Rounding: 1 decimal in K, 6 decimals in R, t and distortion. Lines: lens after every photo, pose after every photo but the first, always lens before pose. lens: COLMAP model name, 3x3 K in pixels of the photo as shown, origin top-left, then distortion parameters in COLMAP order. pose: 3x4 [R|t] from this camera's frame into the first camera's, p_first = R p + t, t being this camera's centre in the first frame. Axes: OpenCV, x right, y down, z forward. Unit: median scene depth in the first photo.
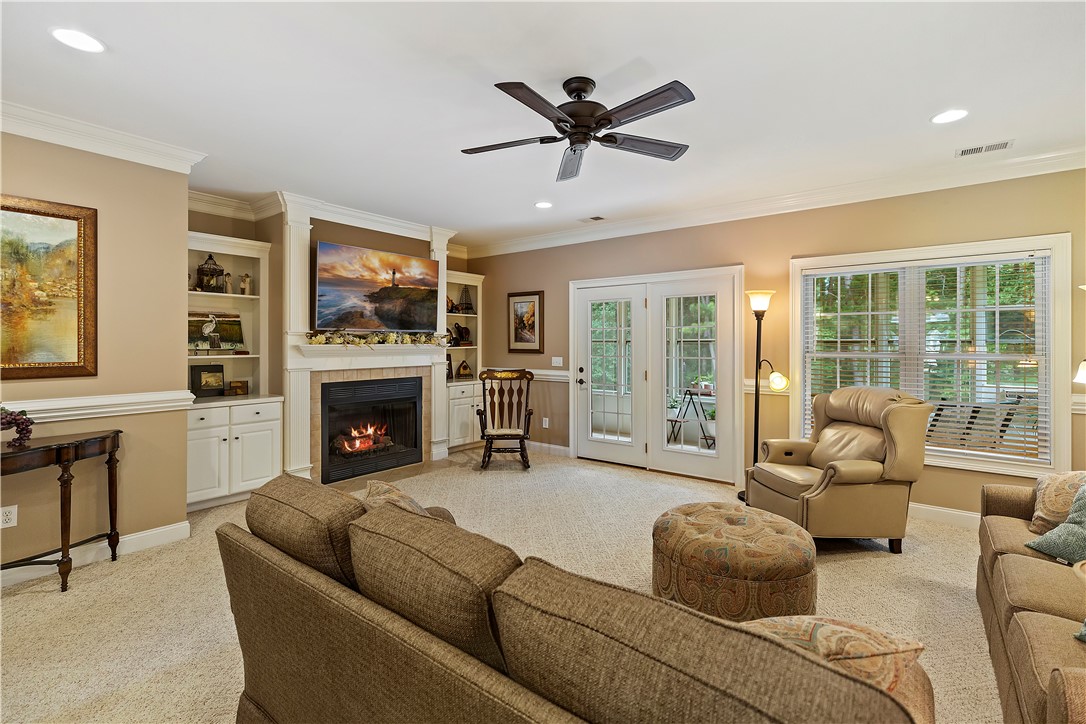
lens RADIAL K [[492.0, 0, 545.7], [0, 492.0, 351.1], [0, 0, 1]] dist [-0.003623, 0.000006]
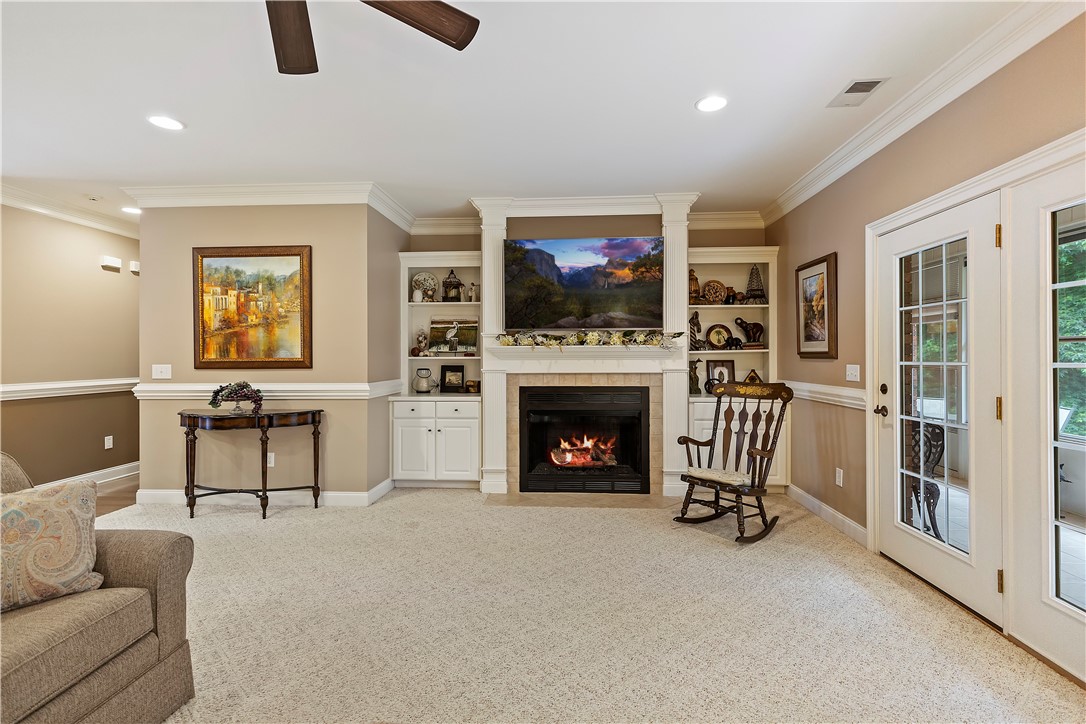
lens RADIAL K [[492.0, 0, 543.6], [0, 492.0, 360.2], [0, 0, 1]] dist [-0.003623, 0.000006]
pose [[0.564854, 0.004268, -0.825180, 0.343106], [-0.010697, 0.999940, -0.002151, 0.014235], [0.825122, 0.010042, 0.564866, 0.459037]]
